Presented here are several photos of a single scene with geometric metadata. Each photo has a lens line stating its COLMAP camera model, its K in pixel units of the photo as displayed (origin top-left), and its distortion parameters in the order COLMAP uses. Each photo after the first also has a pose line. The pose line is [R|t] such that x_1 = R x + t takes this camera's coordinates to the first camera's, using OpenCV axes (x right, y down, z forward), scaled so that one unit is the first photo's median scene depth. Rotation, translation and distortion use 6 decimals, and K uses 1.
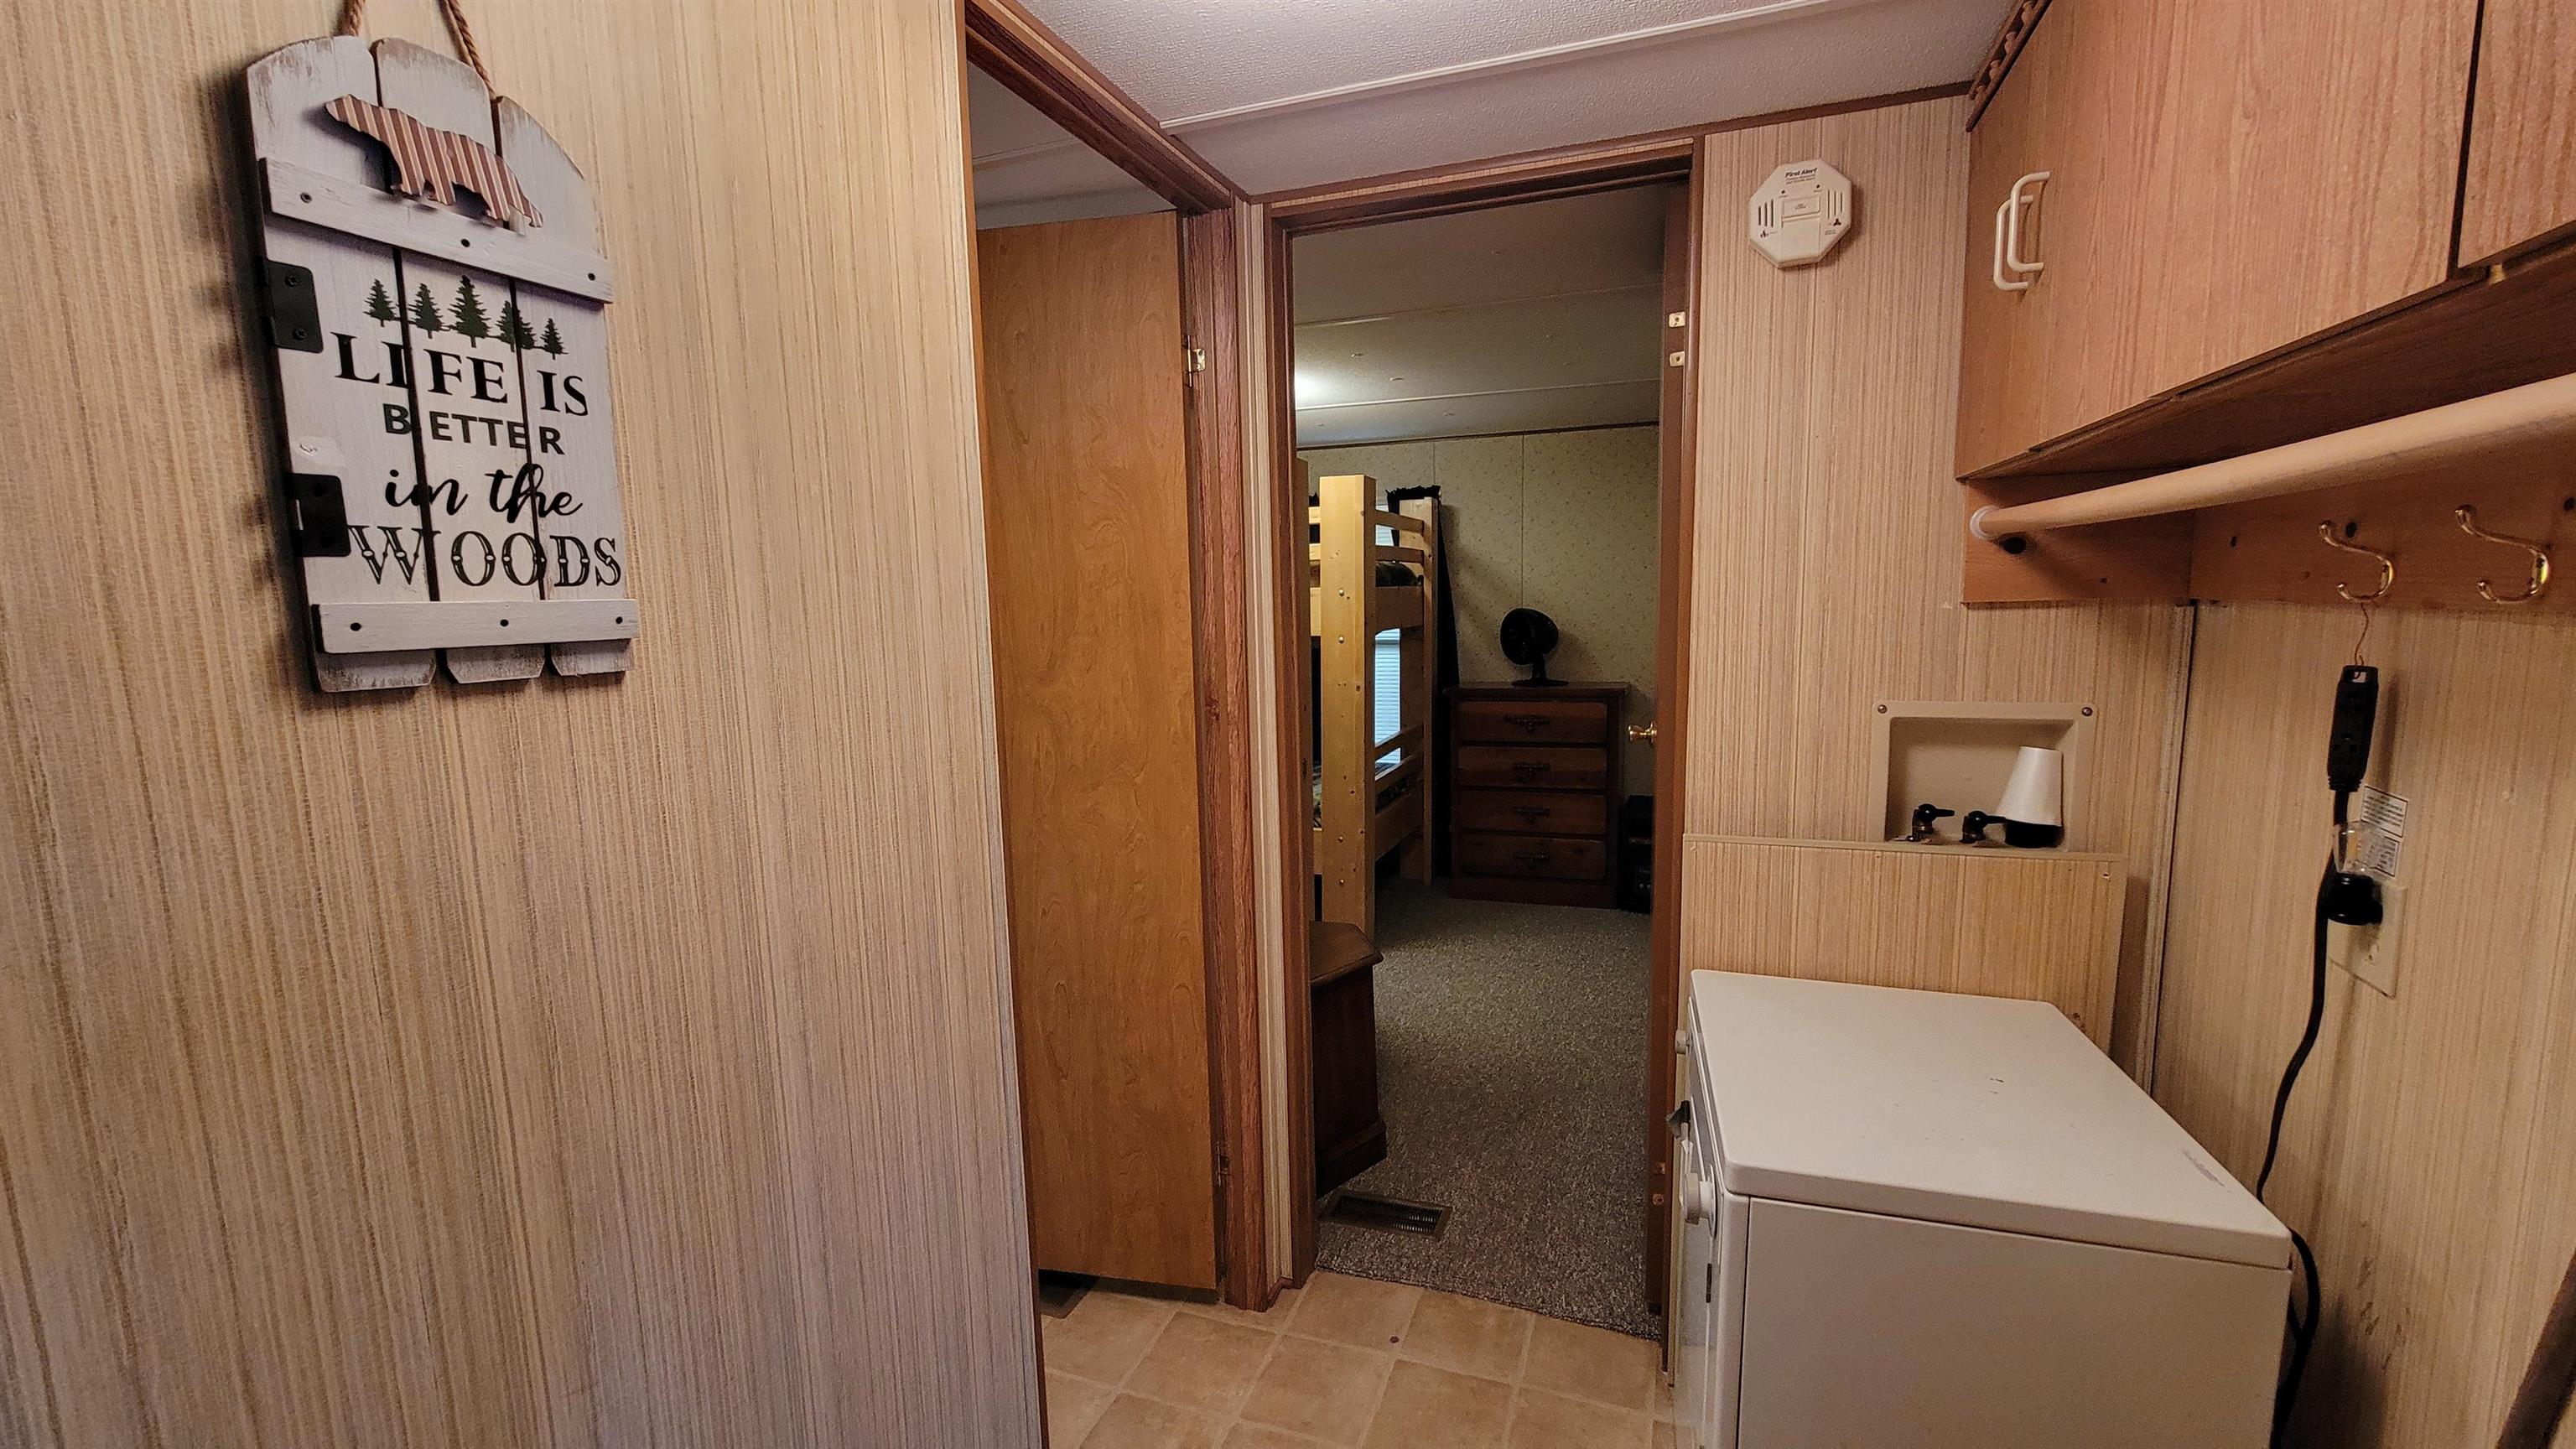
lens RADIAL K [[1046.1, 0, 1309.2], [0, 1046.1, 730.1], [0, 0, 1]] dist [-0.000097, -0.000922]
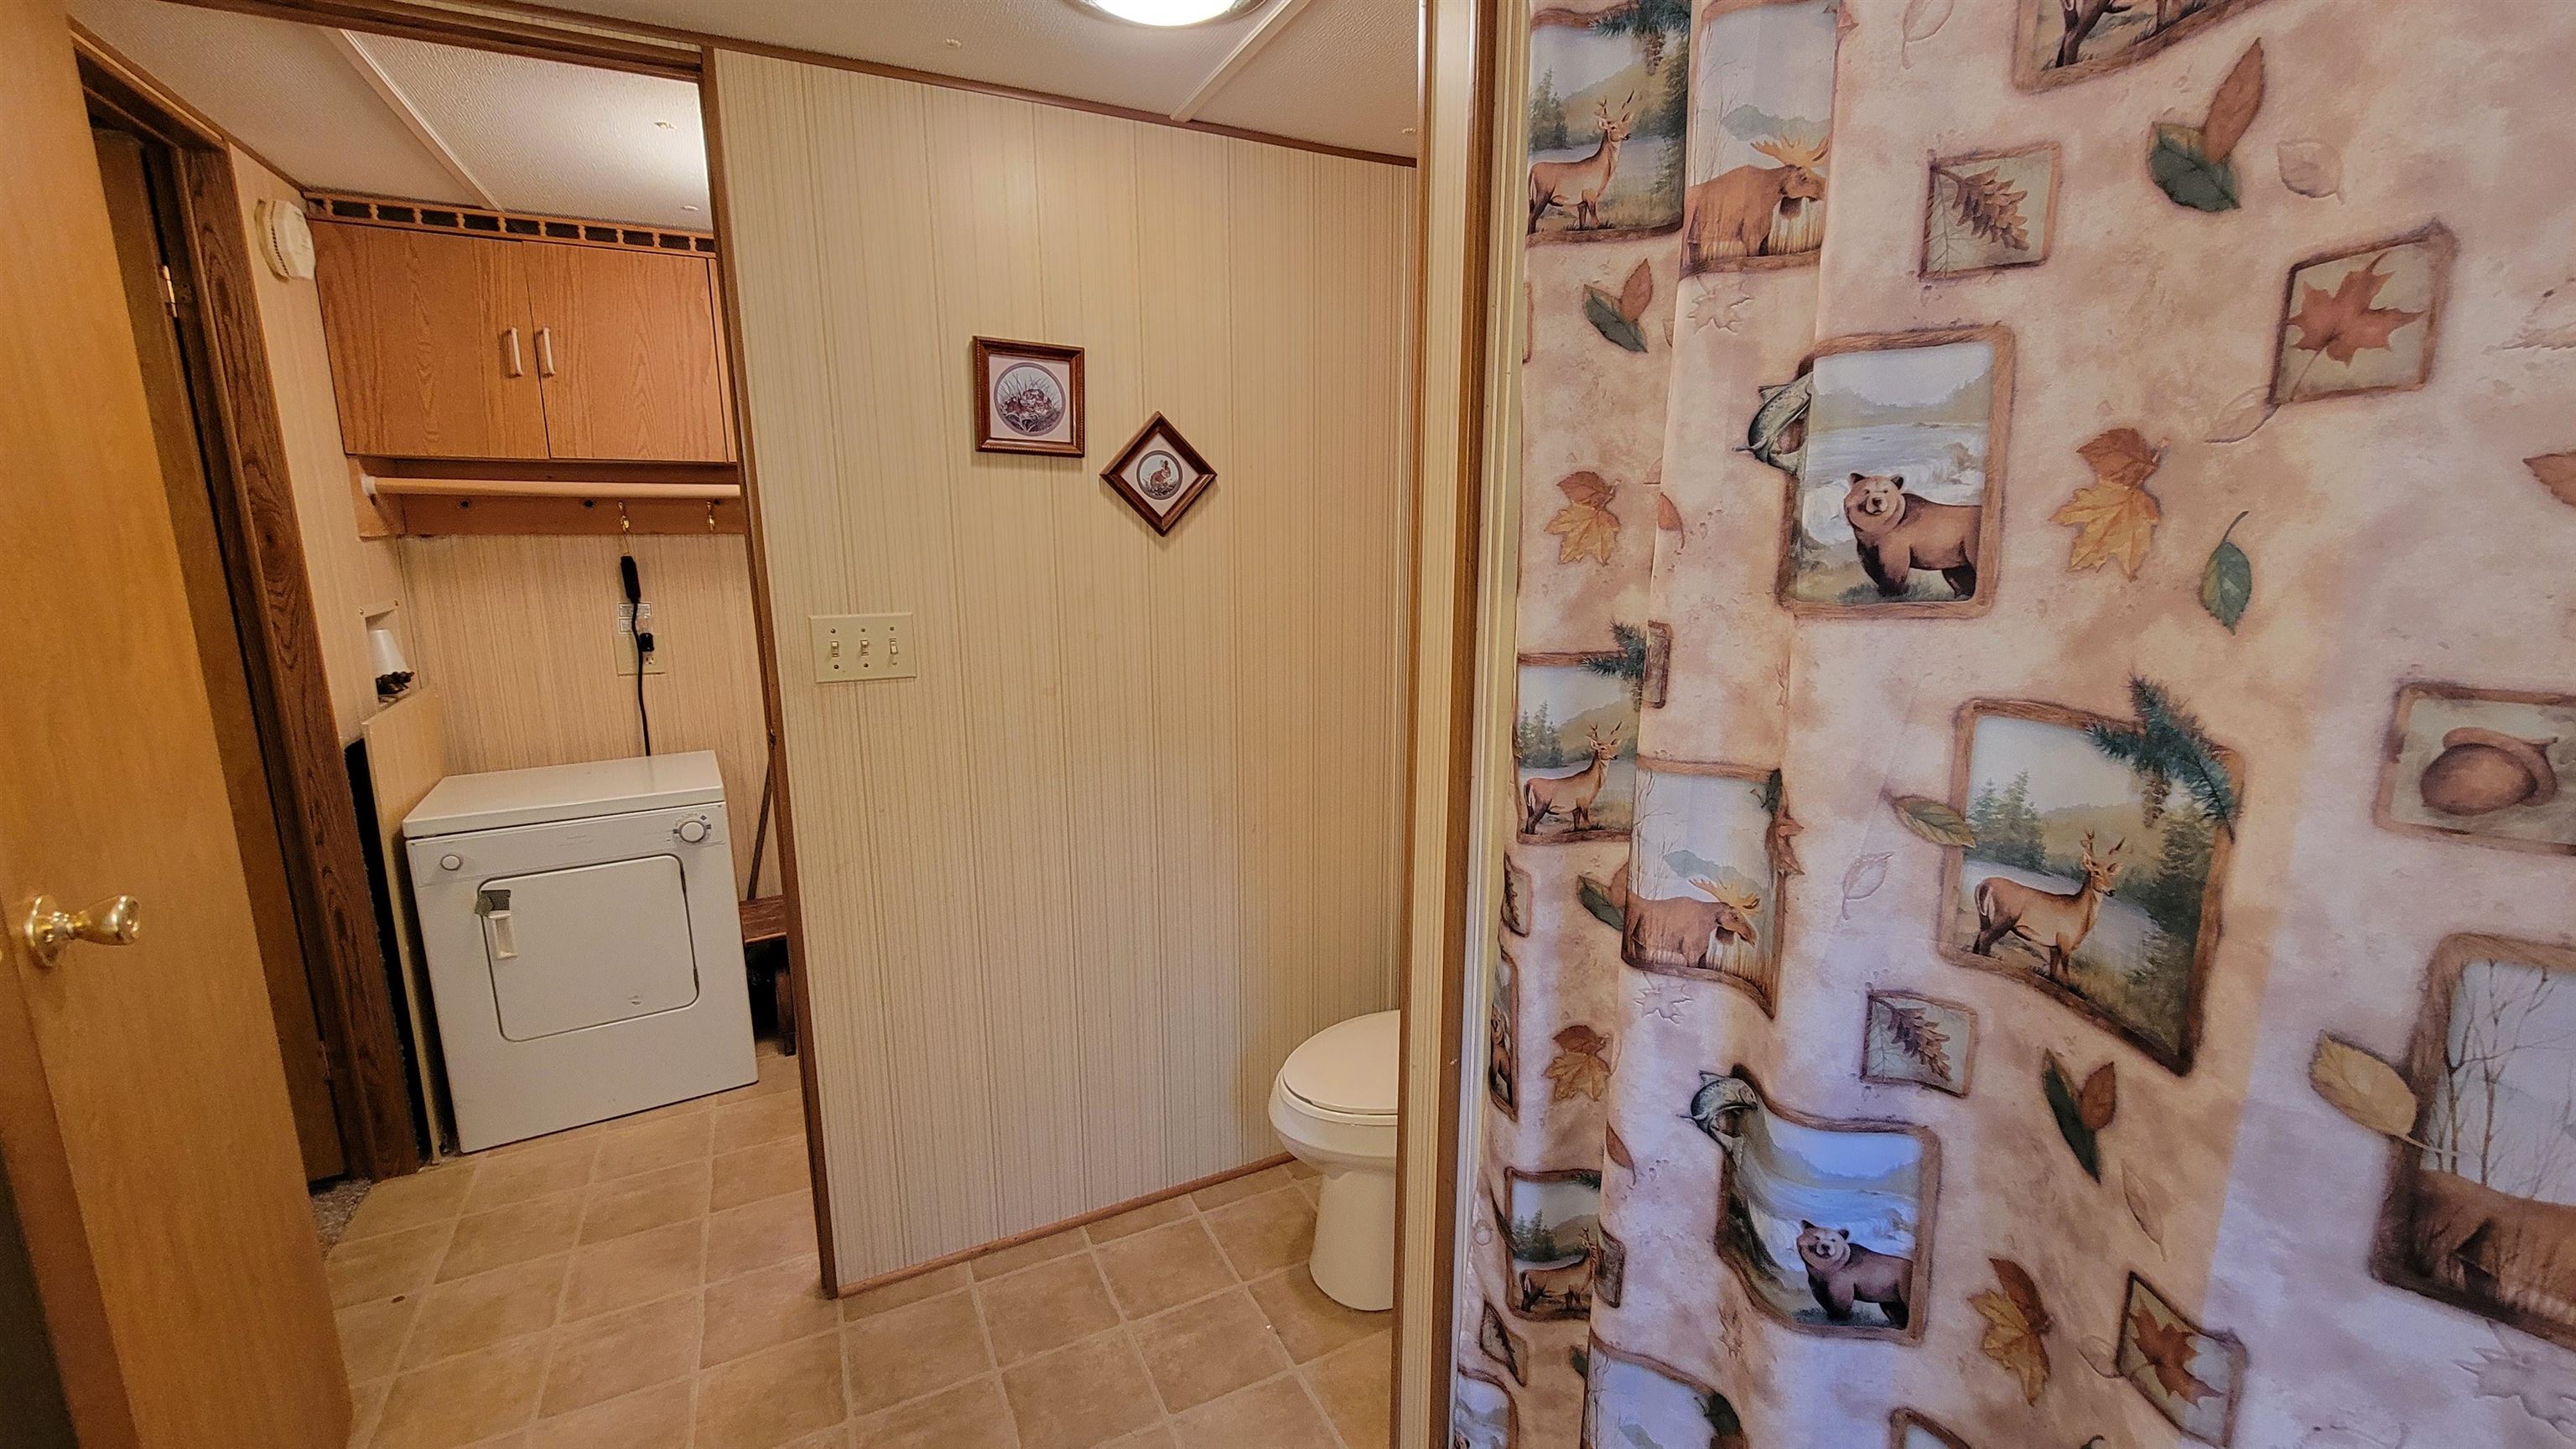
lens RADIAL K [[1046.1, 0, 1312.5], [0, 1046.1, 729.9], [0, 0, 1]] dist [-0.000097, -0.000922]
pose [[-0.734529, -0.109356, 0.669708, -0.470769], [0.108318, 0.955379, 0.274805, -0.040688], [-0.669876, 0.274394, -0.689909, 0.395921]]
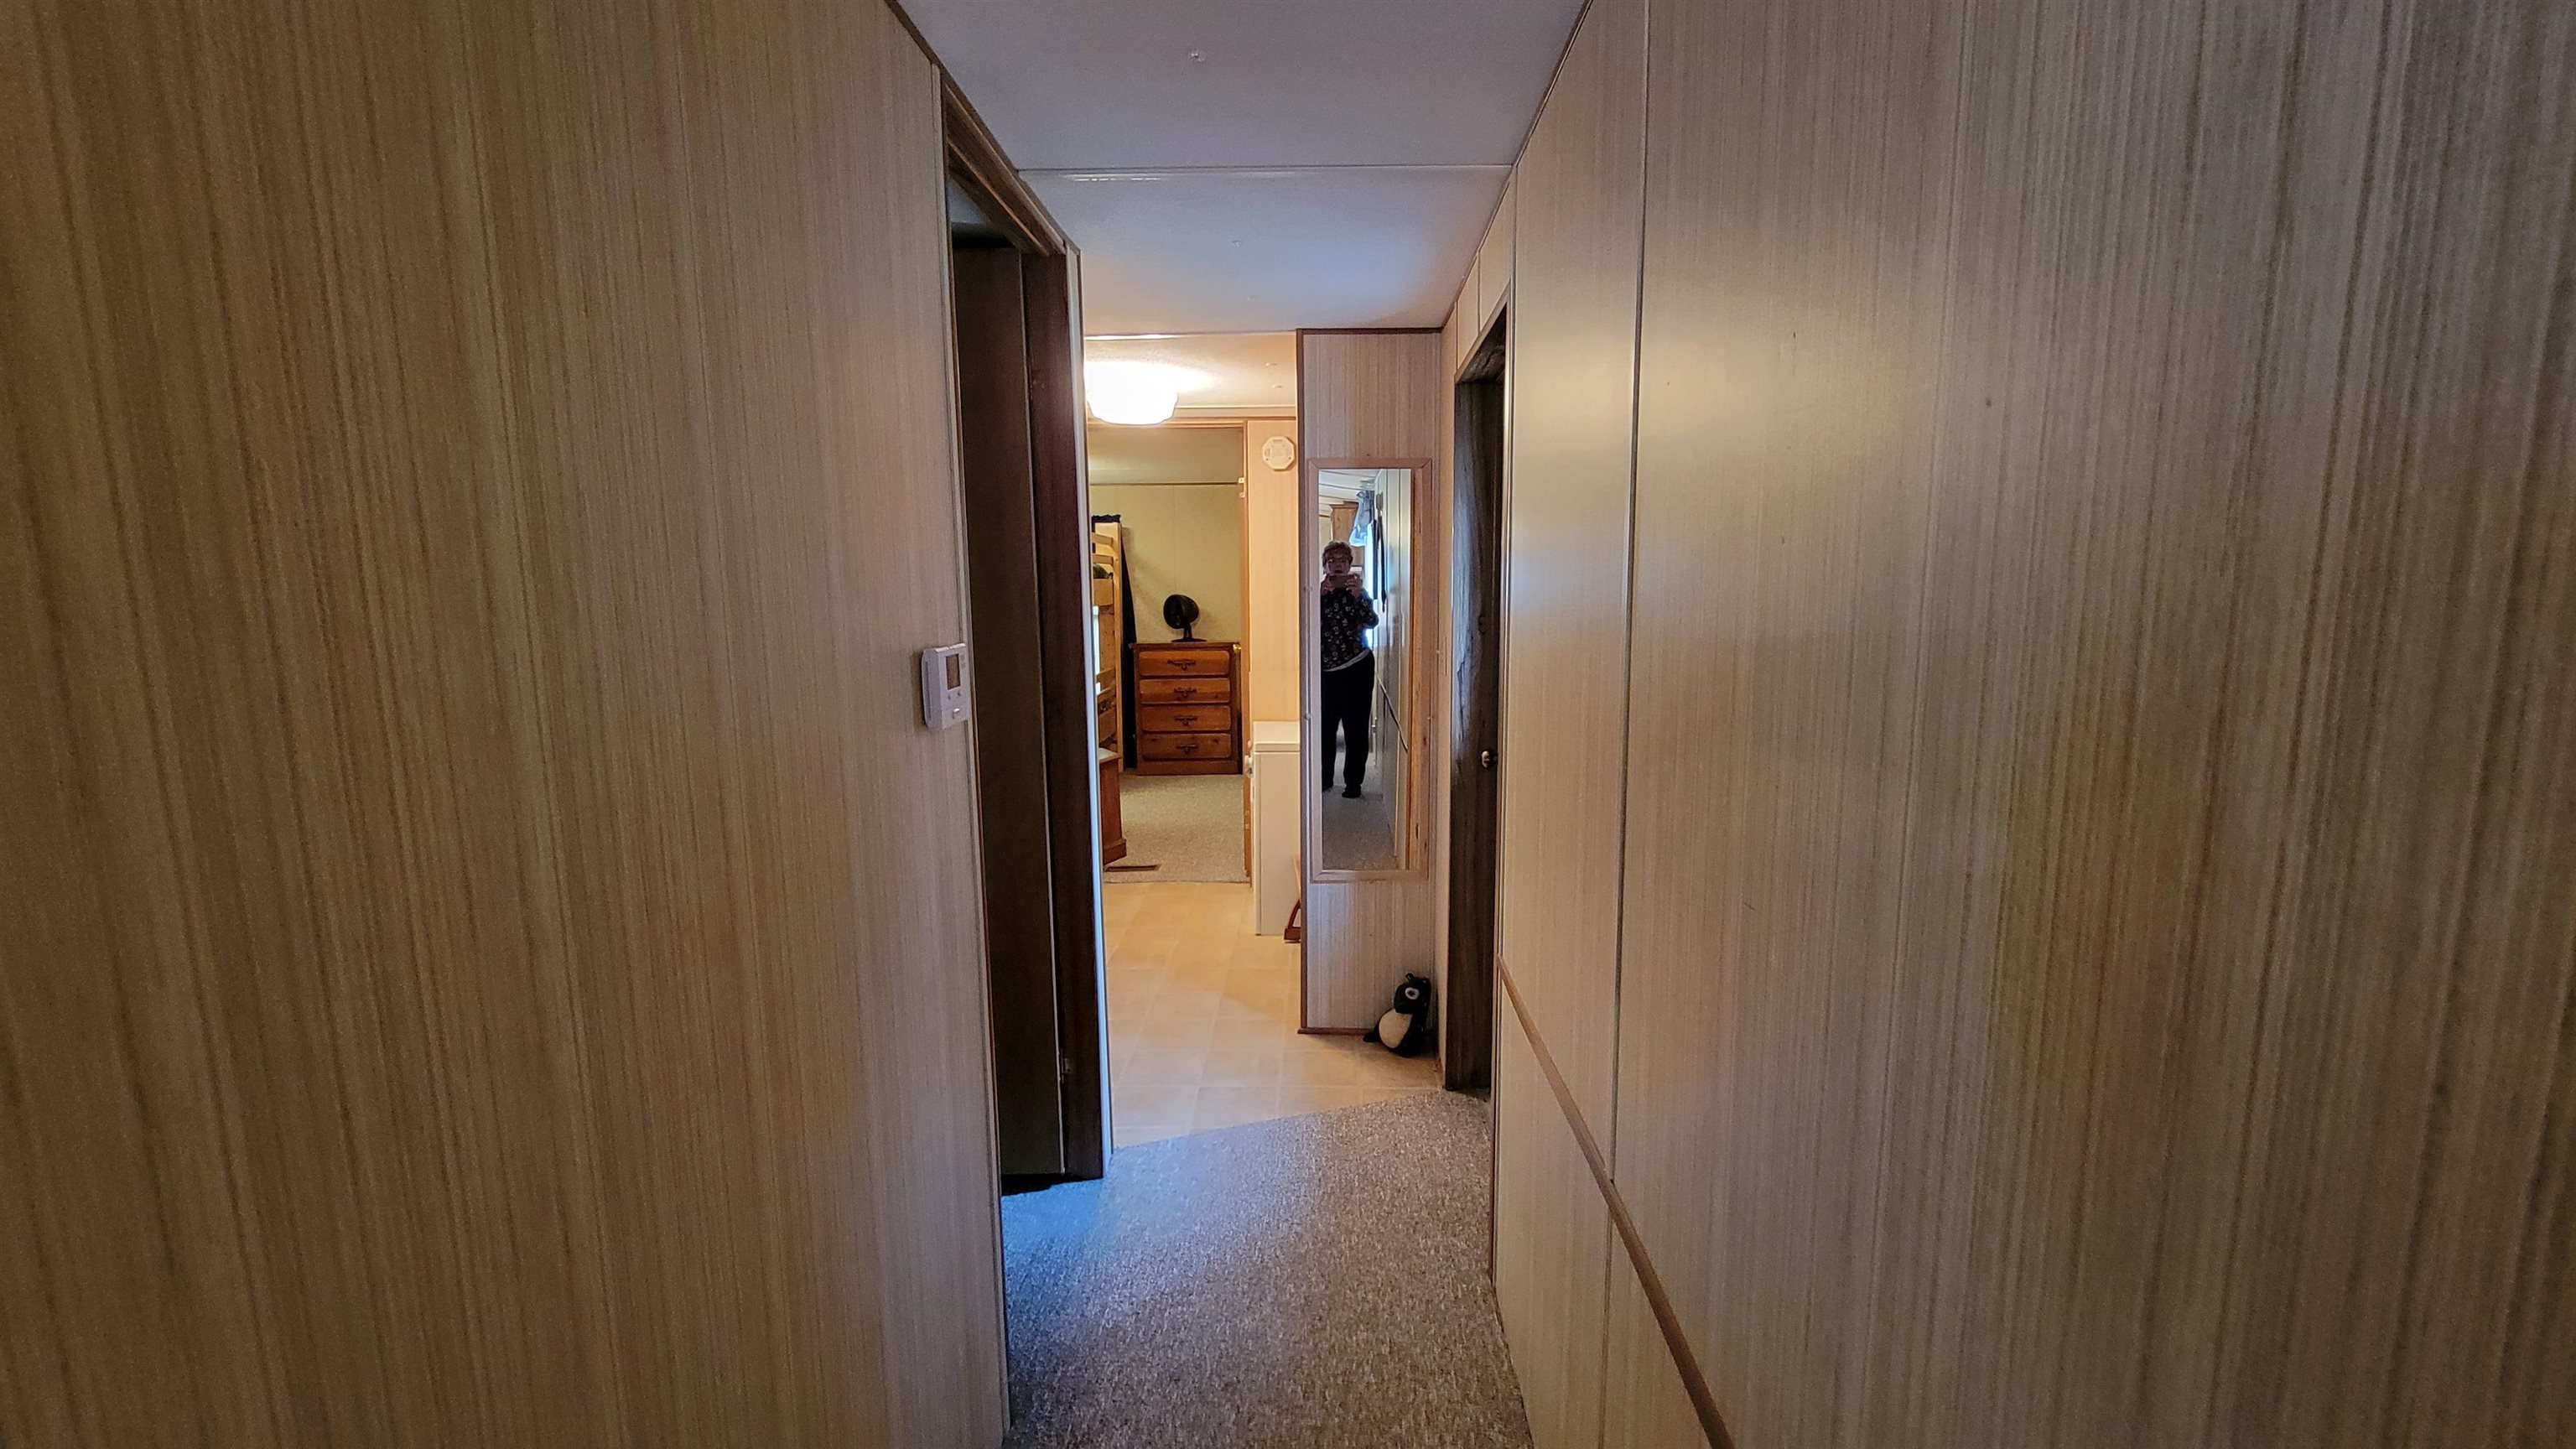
lens RADIAL K [[1046.1, 0, 1300.5], [0, 1046.1, 722.1], [0, 0, 1]] dist [-0.000097, -0.000922]
pose [[0.944699, -0.031115, 0.326458, -0.145781], [0.031674, 0.999492, 0.003606, 0.080530], [-0.326404, 0.006933, 0.945205, -0.576397]]
